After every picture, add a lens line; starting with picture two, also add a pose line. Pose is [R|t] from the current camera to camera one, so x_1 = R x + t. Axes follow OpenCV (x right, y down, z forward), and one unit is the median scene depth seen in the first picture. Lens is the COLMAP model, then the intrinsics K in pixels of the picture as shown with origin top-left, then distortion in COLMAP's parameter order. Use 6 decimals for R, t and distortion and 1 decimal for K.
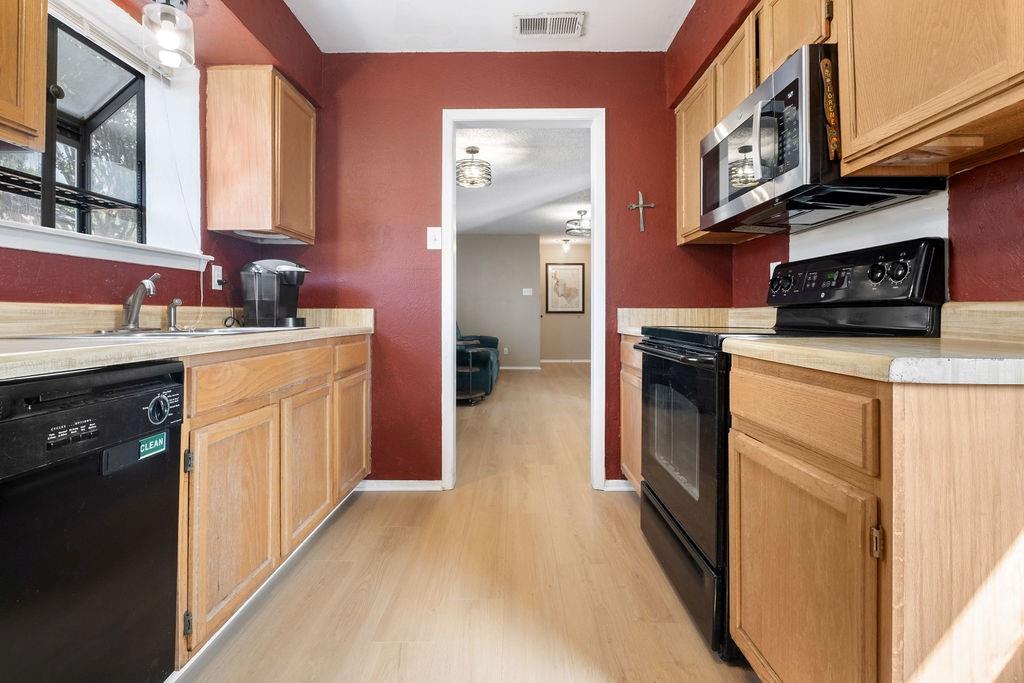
lens RADIAL K [[480.8, 0, 512.0], [0, 480.8, 309.7], [0, 0, 1]] dist [0.002471, -0.004878]
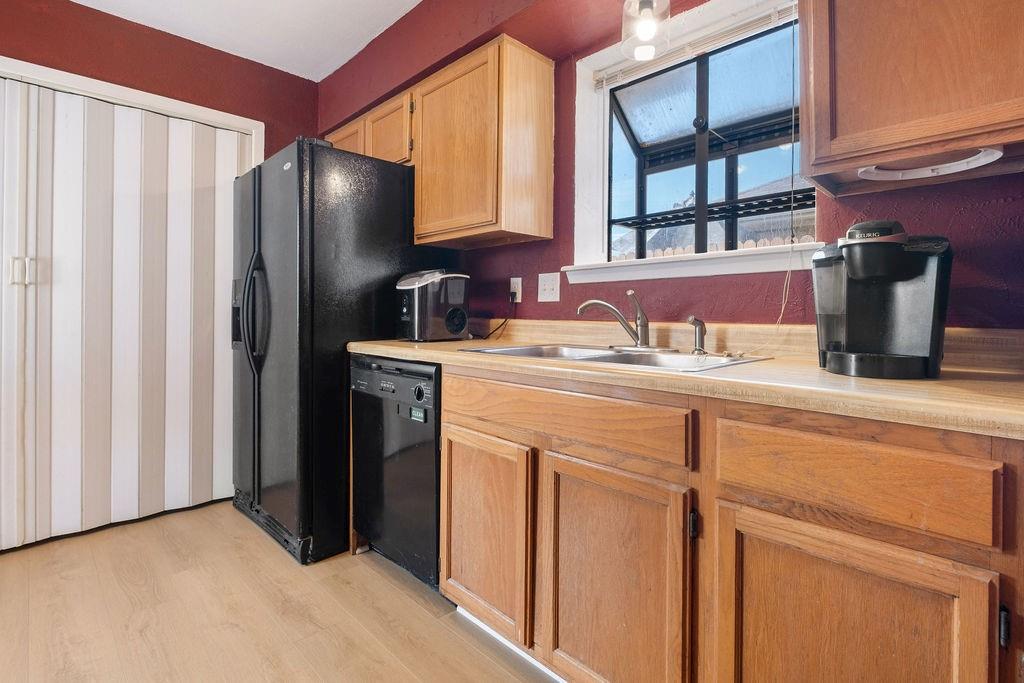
lens RADIAL K [[480.8, 0, 512.0], [0, 480.8, 309.7], [0, 0, 1]] dist [0.002471, -0.004878]
pose [[-0.701998, -0.000946, -0.712178, 0.055153], [0.006544, 0.999948, -0.007779, -0.016116], [0.712149, -0.010122, -0.701956, 0.787609]]
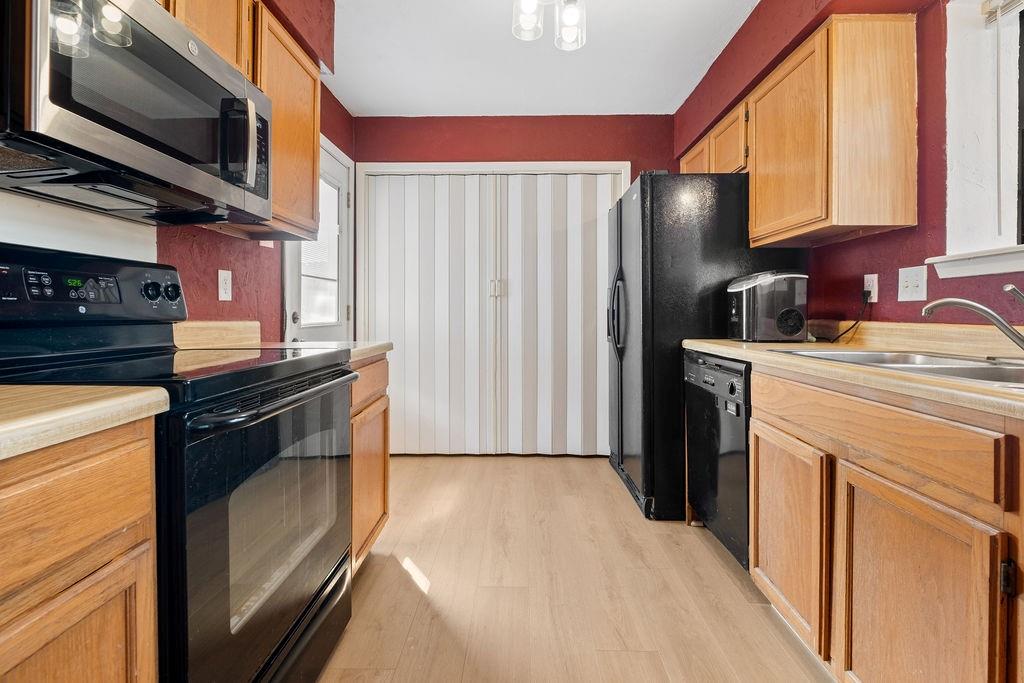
lens RADIAL K [[459.2, 0, 512.7], [0, 459.2, 314.5], [0, 0, 1]] dist [-0.000673, -0.000380]
pose [[-0.999899, 0.000694, 0.014181, 0.003771], [0.000626, 0.999988, -0.004846, -0.014132], [-0.014185, -0.004837, -0.999888, 0.891366]]
